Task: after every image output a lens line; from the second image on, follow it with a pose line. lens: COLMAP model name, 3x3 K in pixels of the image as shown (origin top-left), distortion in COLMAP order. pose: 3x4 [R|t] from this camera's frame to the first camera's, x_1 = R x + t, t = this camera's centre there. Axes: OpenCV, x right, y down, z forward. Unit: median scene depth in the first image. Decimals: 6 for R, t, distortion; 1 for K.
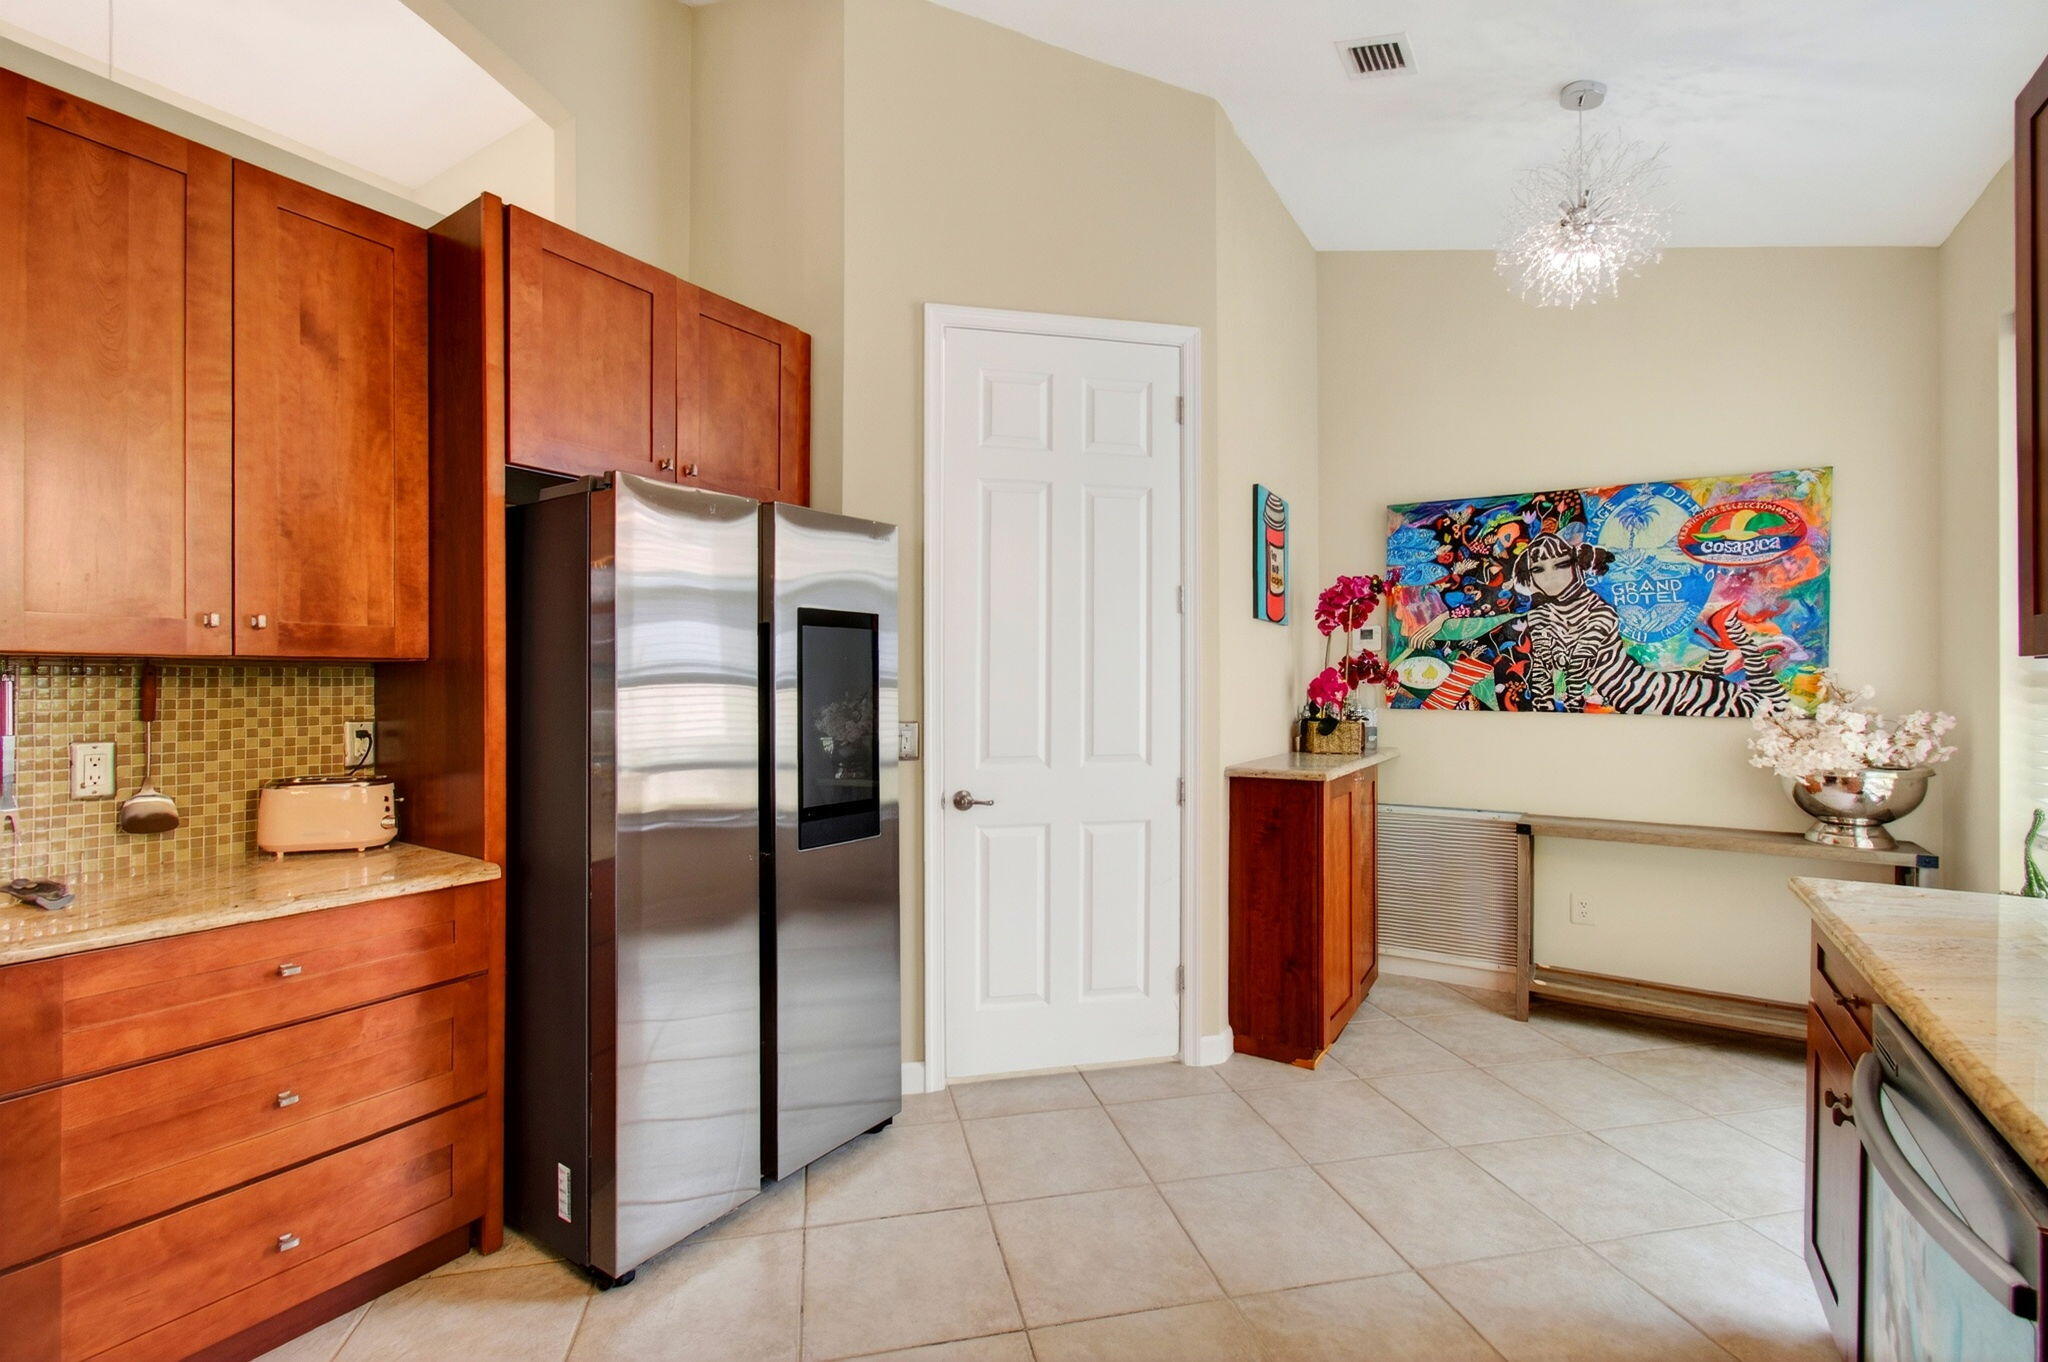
lens RADIAL K [[919.9, 0, 1024.0], [0, 919.9, 681.0], [0, 0, 1]] dist [-0.046240, 0.061061]
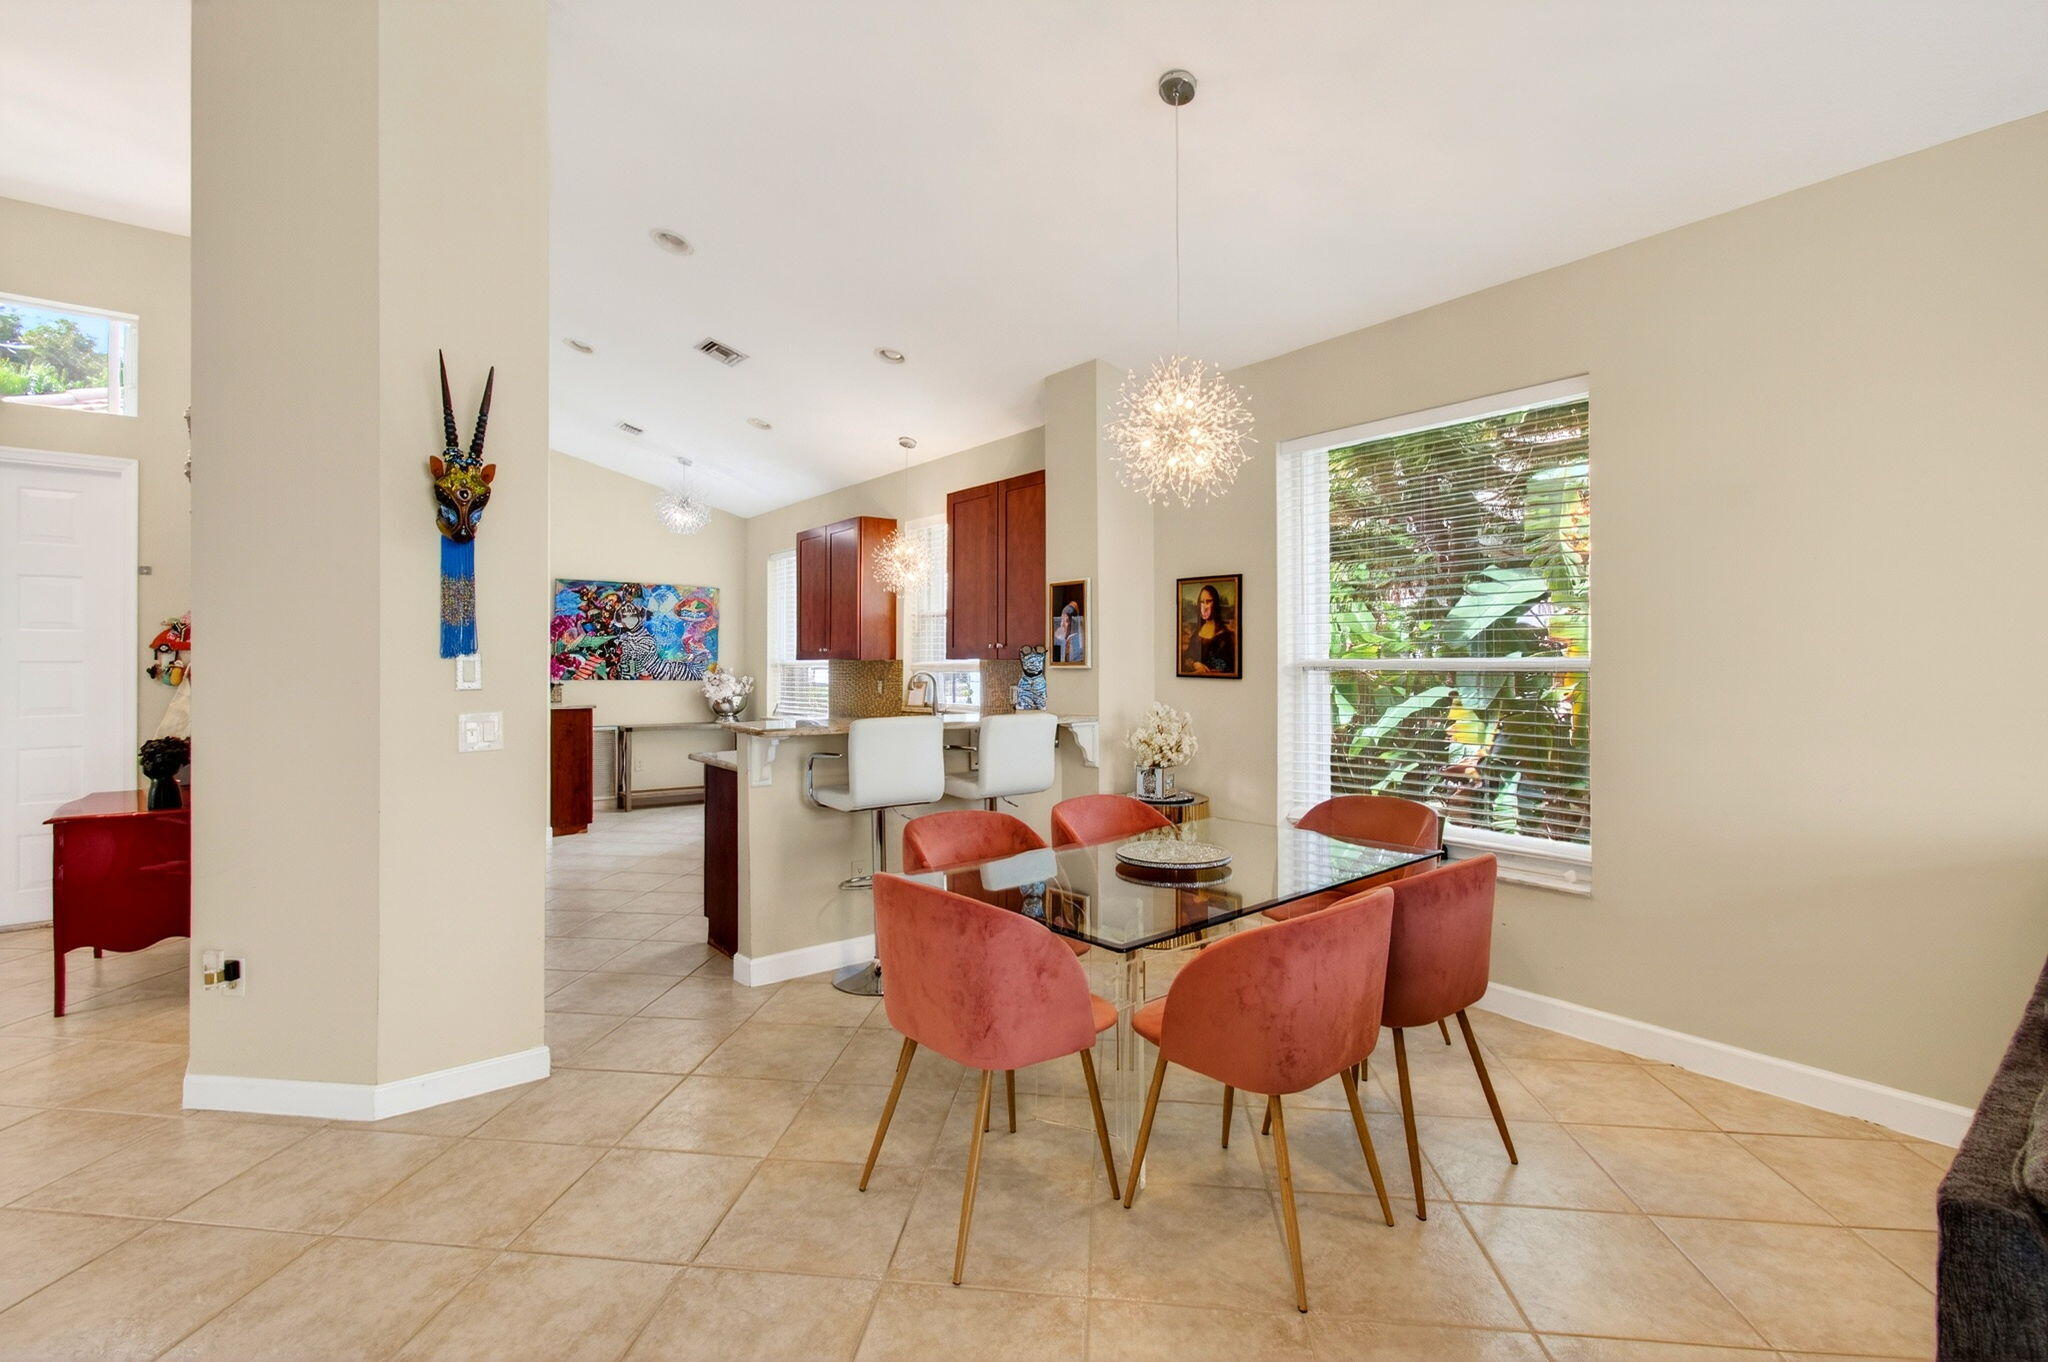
lens RADIAL K [[919.9, 0, 1024.0], [0, 919.9, 681.0], [0, 0, 1]] dist [-0.046240, 0.061061]
pose [[0.311418, -0.021170, 0.950037, -1.287365], [-0.004598, 0.999707, 0.023784, -0.021413], [-0.950262, -0.011775, 0.311229, -0.649252]]
